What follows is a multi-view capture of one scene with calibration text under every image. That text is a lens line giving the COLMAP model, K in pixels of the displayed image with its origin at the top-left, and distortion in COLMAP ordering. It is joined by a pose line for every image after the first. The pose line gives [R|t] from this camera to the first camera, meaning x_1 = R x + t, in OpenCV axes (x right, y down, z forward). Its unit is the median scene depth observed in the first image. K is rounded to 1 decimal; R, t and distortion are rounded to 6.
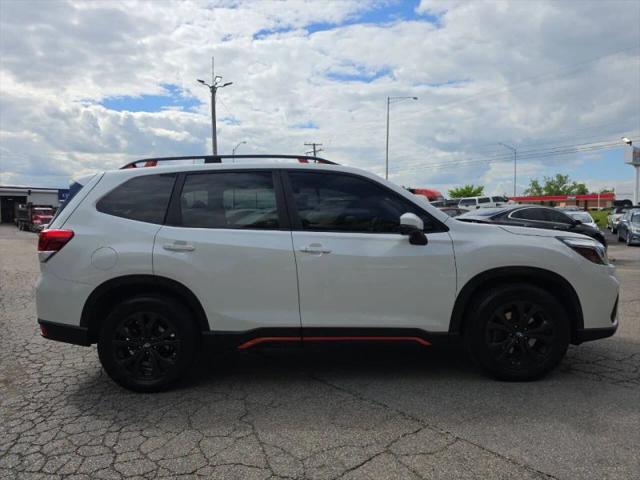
lens RADIAL K [[450.2, 0, 320.0], [0, 450.2, 240.0], [0, 0, 1]] dist [-0.006335, -0.003381]
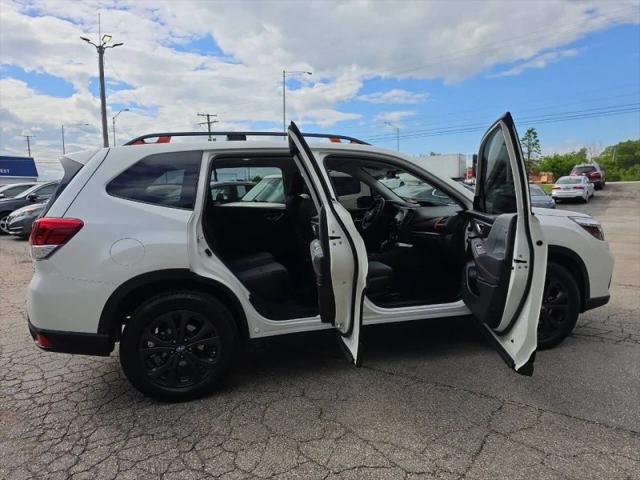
lens RADIAL K [[450.2, 0, 320.0], [0, 450.2, 240.0], [0, 0, 1]] dist [-0.006335, -0.003381]
pose [[0.967927, -0.031421, 0.249259, -0.335389], [0.017228, 0.998114, 0.058918, -0.025140], [-0.250640, -0.052734, 0.966643, 0.089504]]
